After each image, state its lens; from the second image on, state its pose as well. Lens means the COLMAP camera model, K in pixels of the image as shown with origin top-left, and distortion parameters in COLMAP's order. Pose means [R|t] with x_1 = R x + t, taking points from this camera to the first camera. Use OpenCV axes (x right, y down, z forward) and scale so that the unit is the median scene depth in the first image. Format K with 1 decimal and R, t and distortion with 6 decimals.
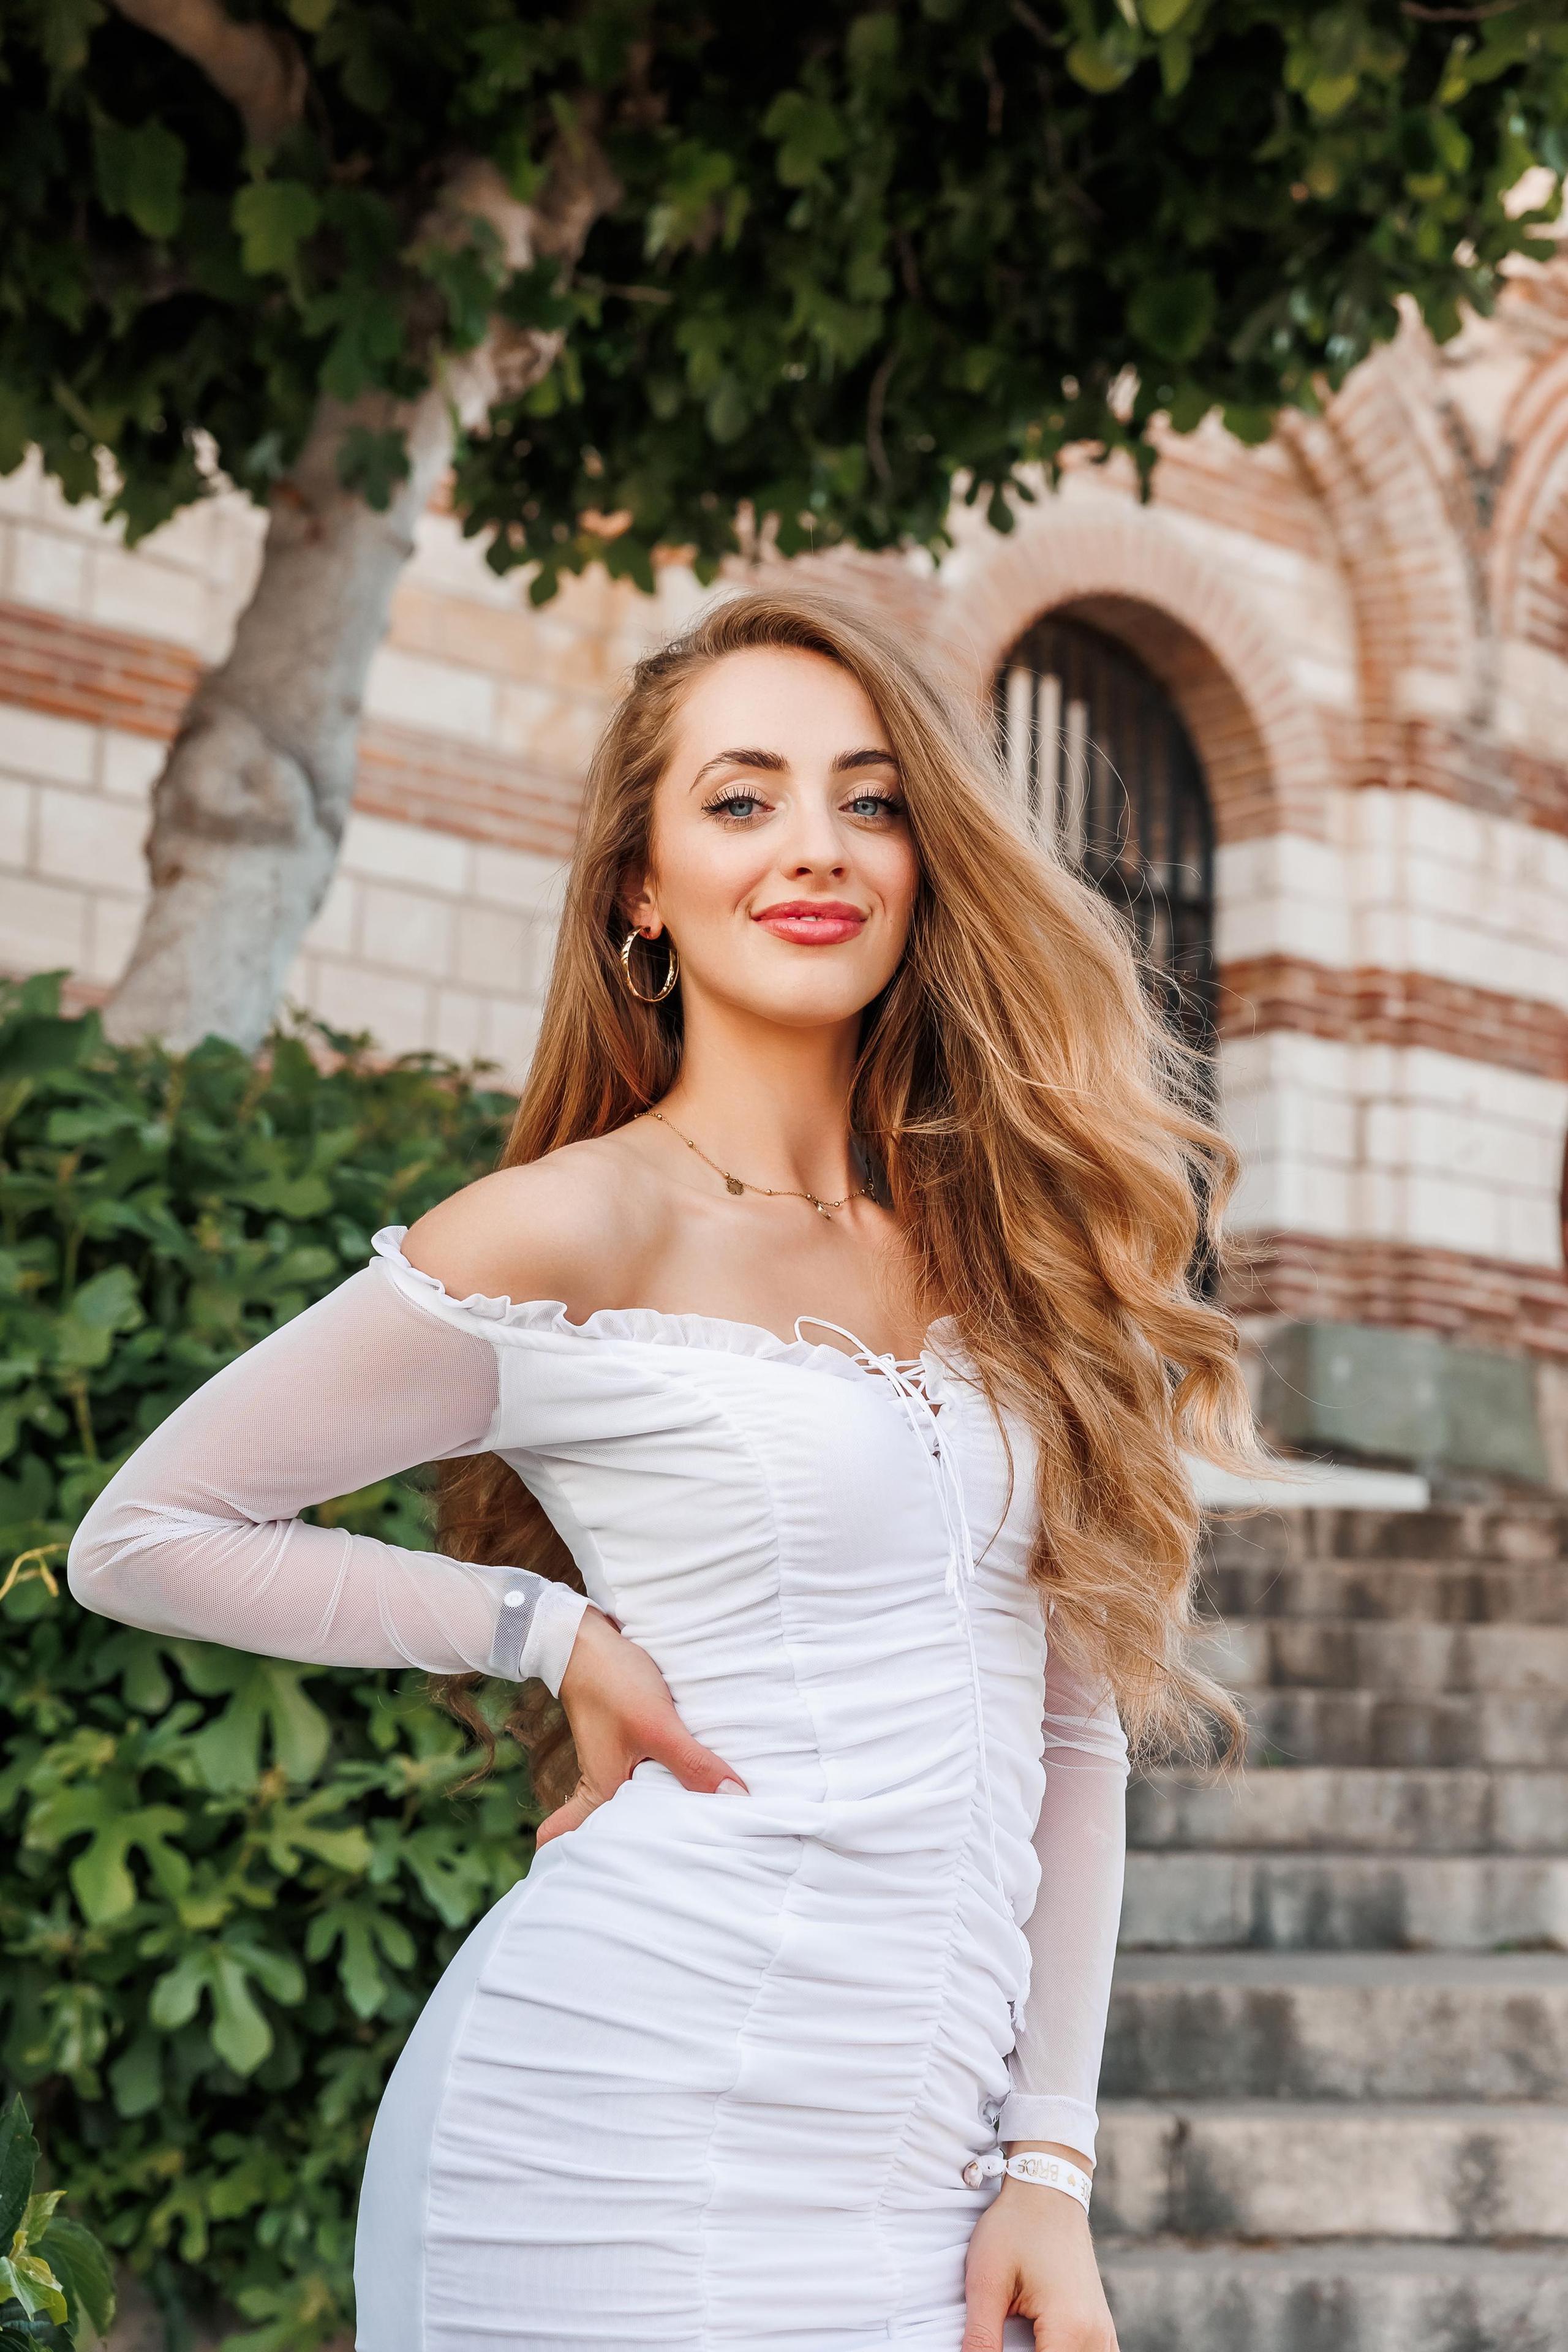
lens RADIAL K [[3679.1, 0, 782.3], [0, 3679.1, 1183.1], [0, 0, 1]] dist [0.009433, 0.019816]
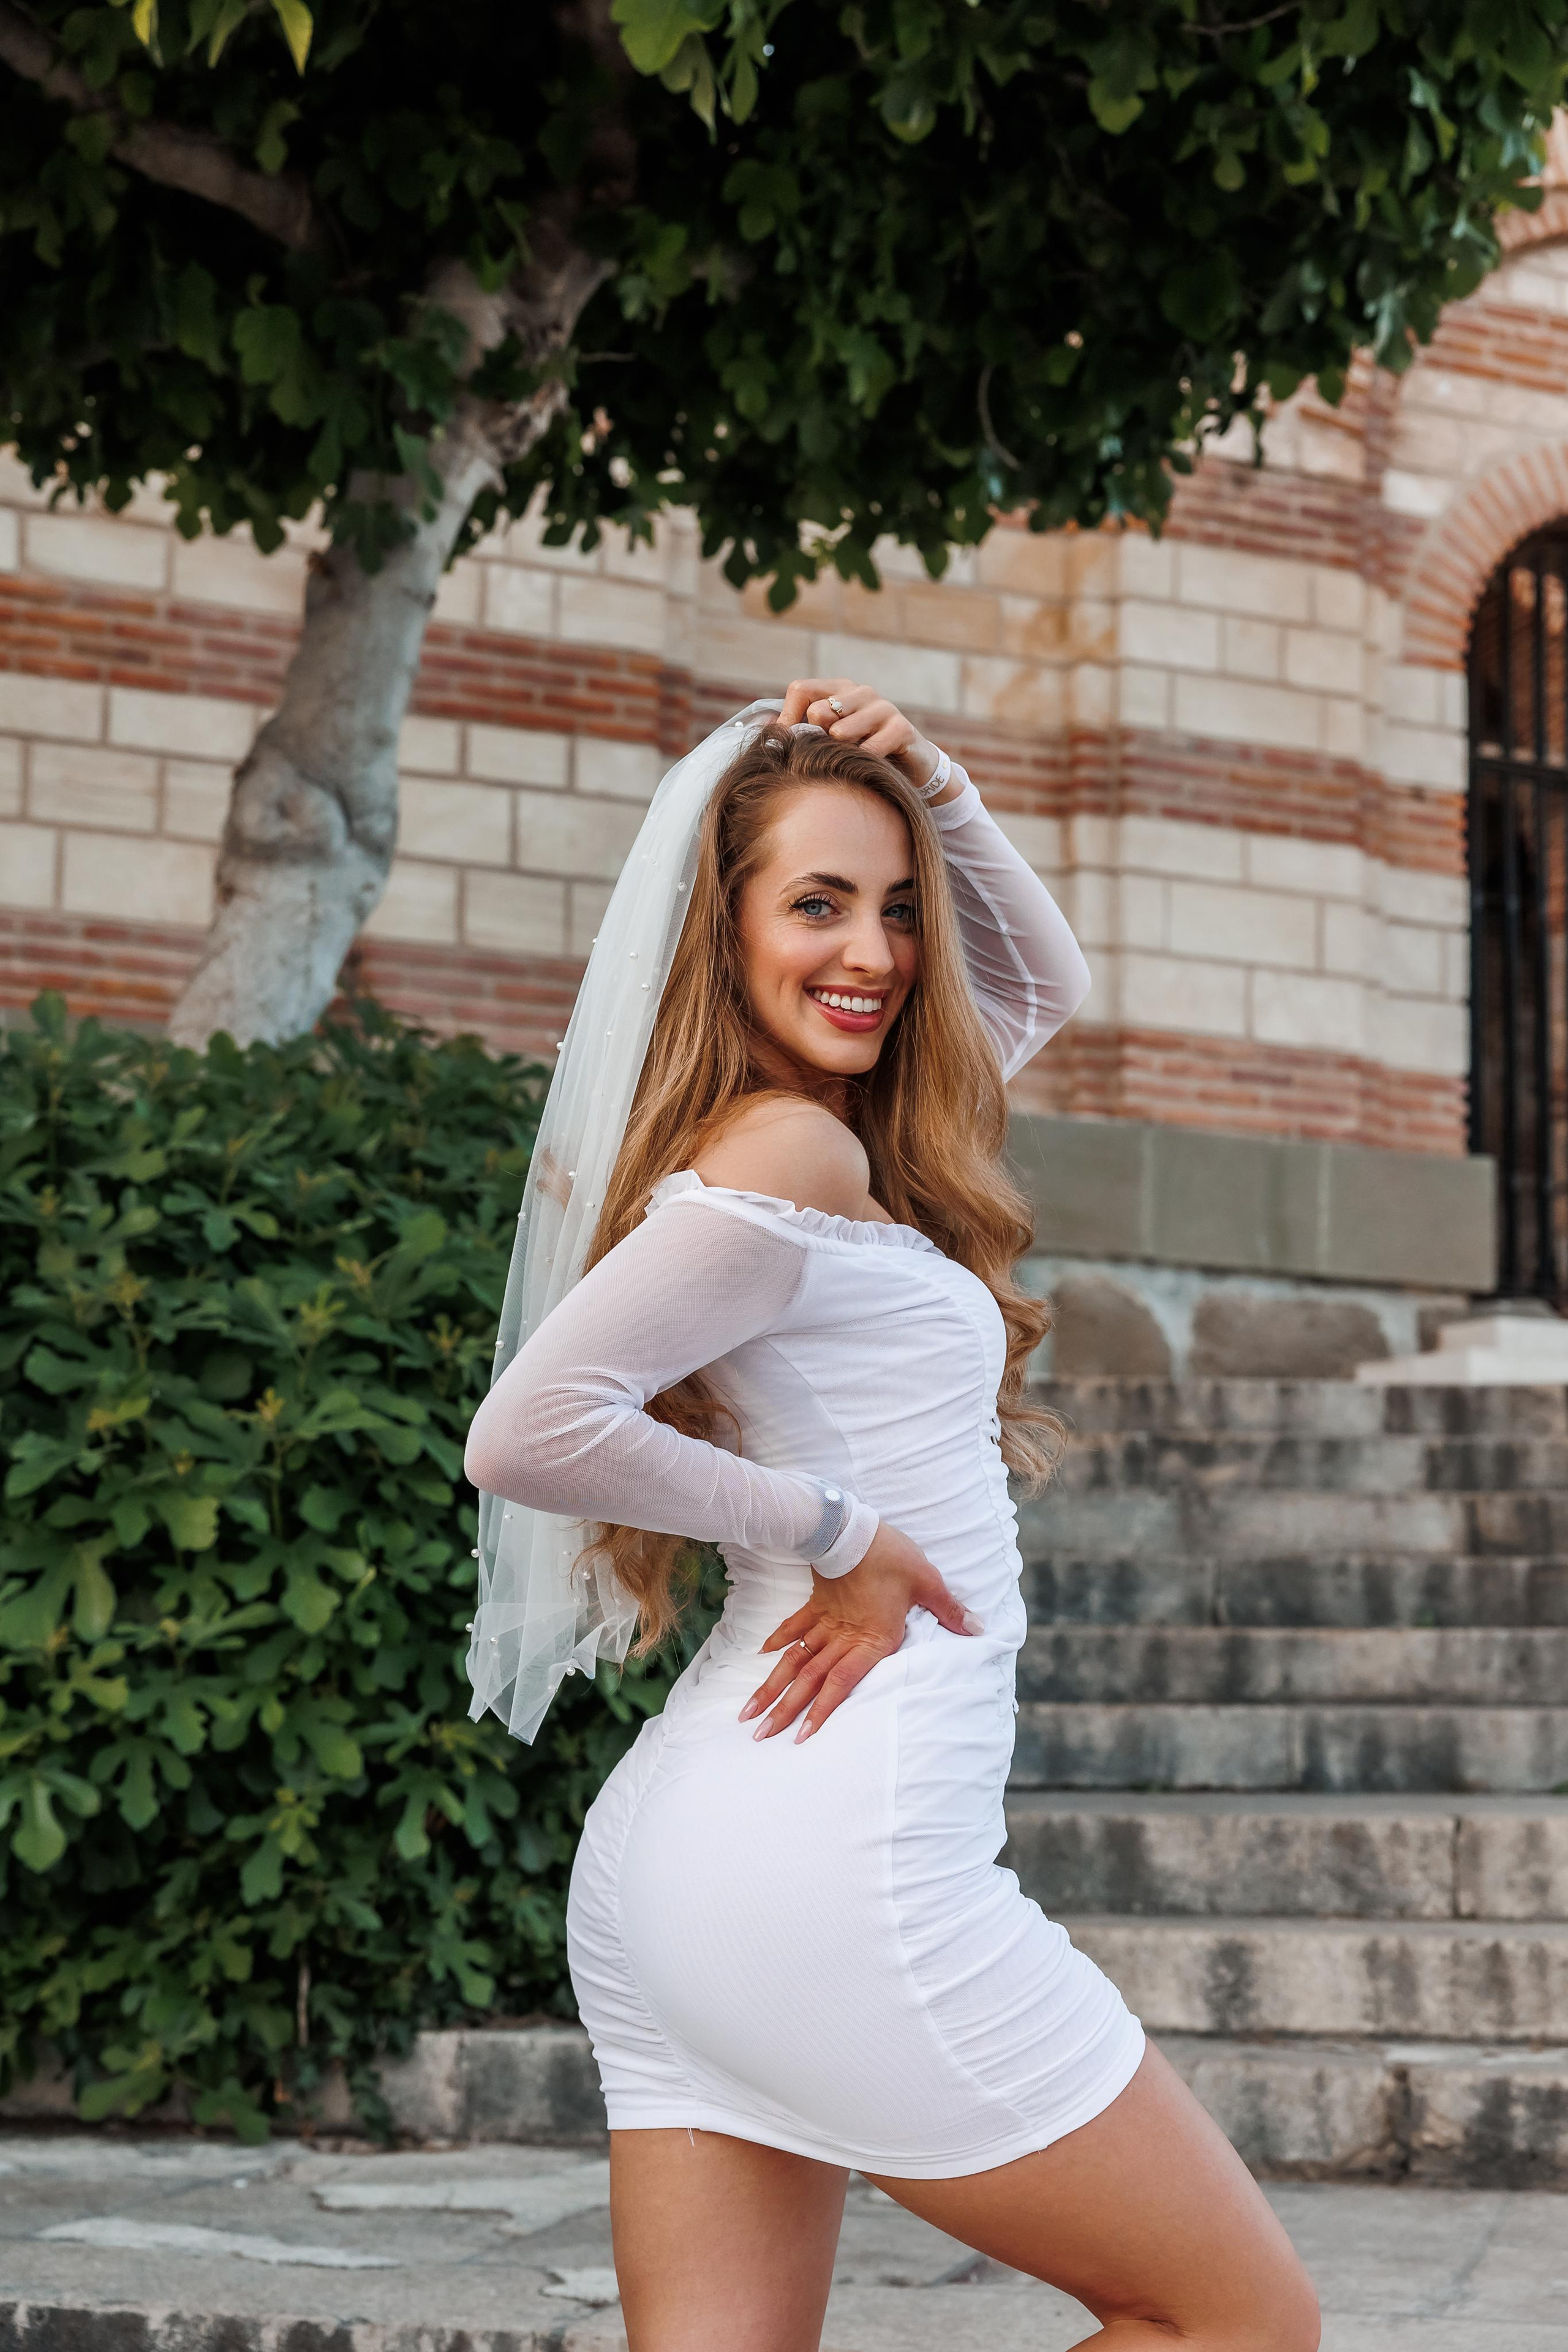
lens RADIAL K [[3543.4, 0, 793.2], [0, 3543.4, 1180.3], [0, 0, 1]] dist [-0.003904, 0.196160]
pose [[0.958571, -0.051092, -0.280236, 0.307294], [0.057282, 0.998261, 0.013935, 0.003373], [0.279036, -0.029410, 0.959830, -0.054472]]
